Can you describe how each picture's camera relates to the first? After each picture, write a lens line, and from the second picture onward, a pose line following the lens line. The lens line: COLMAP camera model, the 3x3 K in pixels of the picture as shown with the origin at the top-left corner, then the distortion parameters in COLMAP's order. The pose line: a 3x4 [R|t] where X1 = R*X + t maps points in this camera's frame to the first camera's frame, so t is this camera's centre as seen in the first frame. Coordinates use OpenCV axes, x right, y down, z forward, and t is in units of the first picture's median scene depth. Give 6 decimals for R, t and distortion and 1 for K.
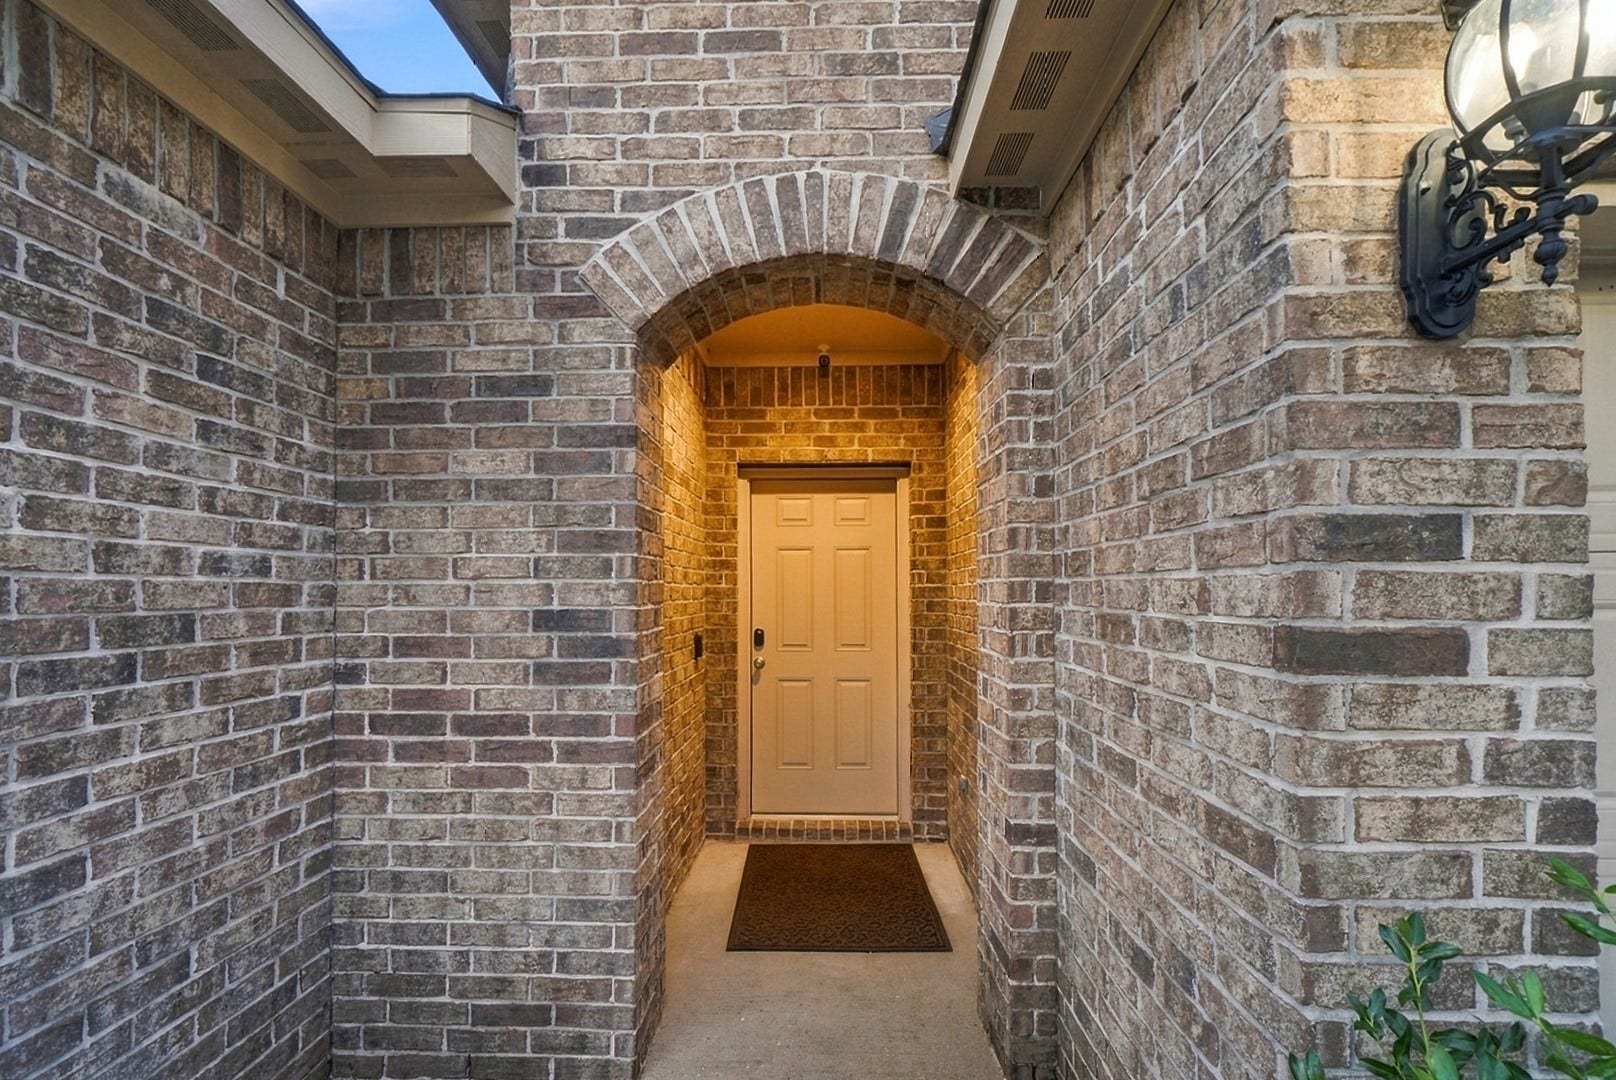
lens RADIAL K [[796.0, 0, 800.7], [0, 796.0, 569.8], [0, 0, 1]] dist [-0.001139, 0.000002]
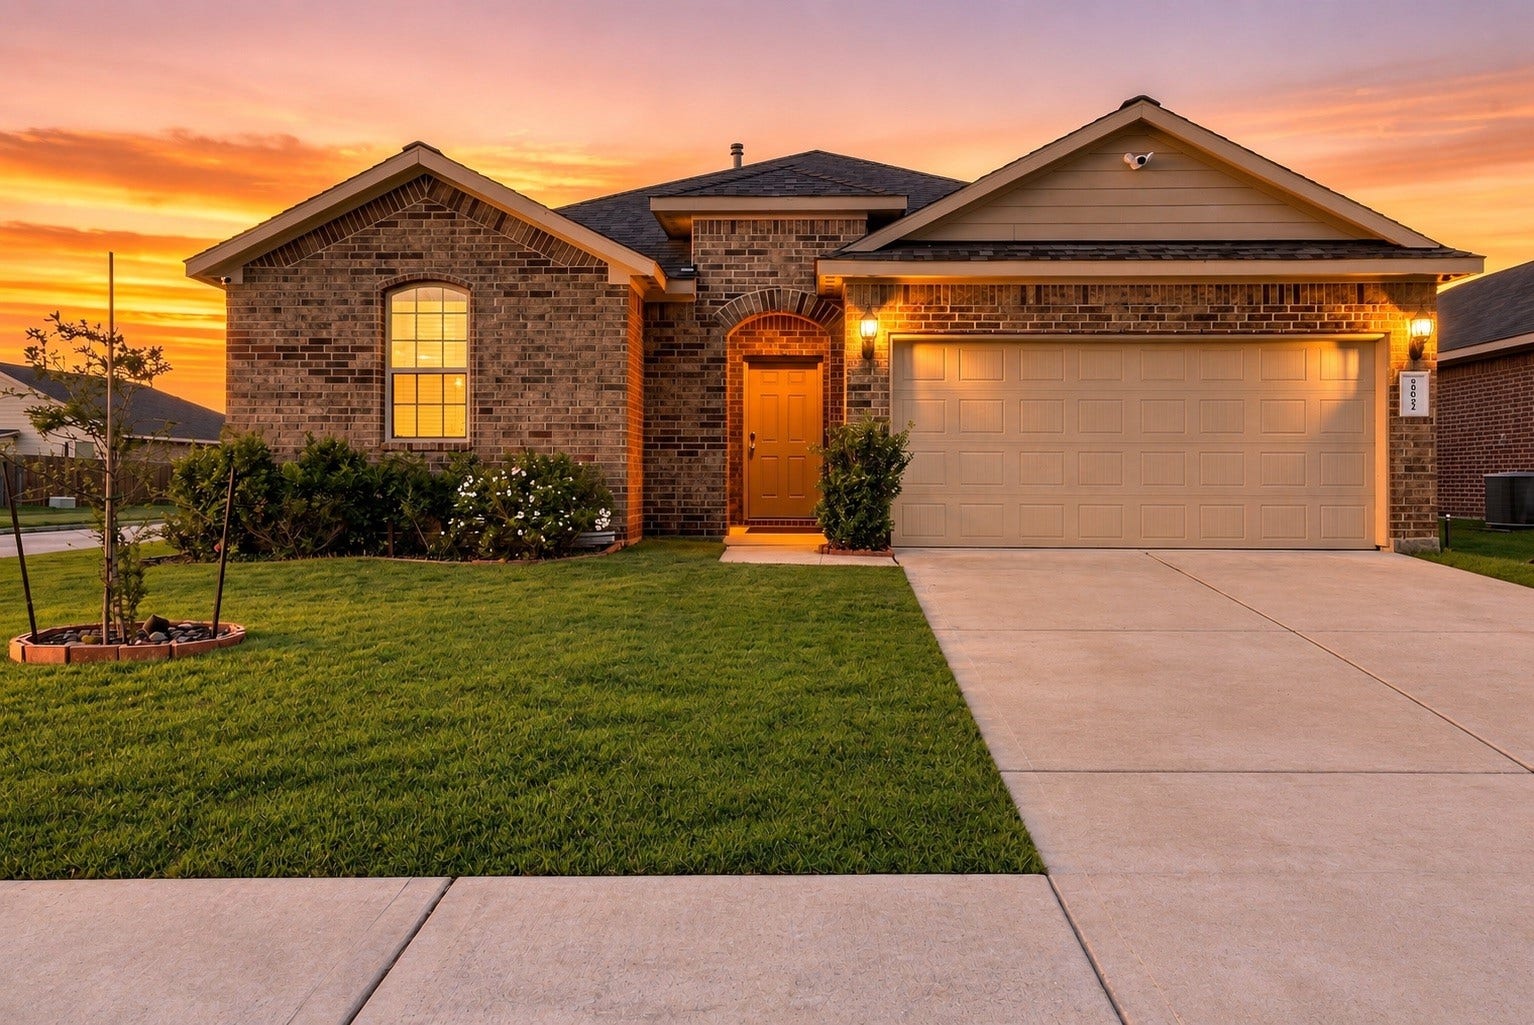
lens RADIAL K [[1239.6, 0, 773.6], [0, 1239.6, 464.7], [0, 0, 1]] dist [0.002561, 0.003995]
pose [[0.999980, 0.003879, 0.004927, -0.024601], [-0.003929, 0.999941, 0.010147, 0.249930], [-0.004887, -0.010167, 0.999936, -4.616323]]
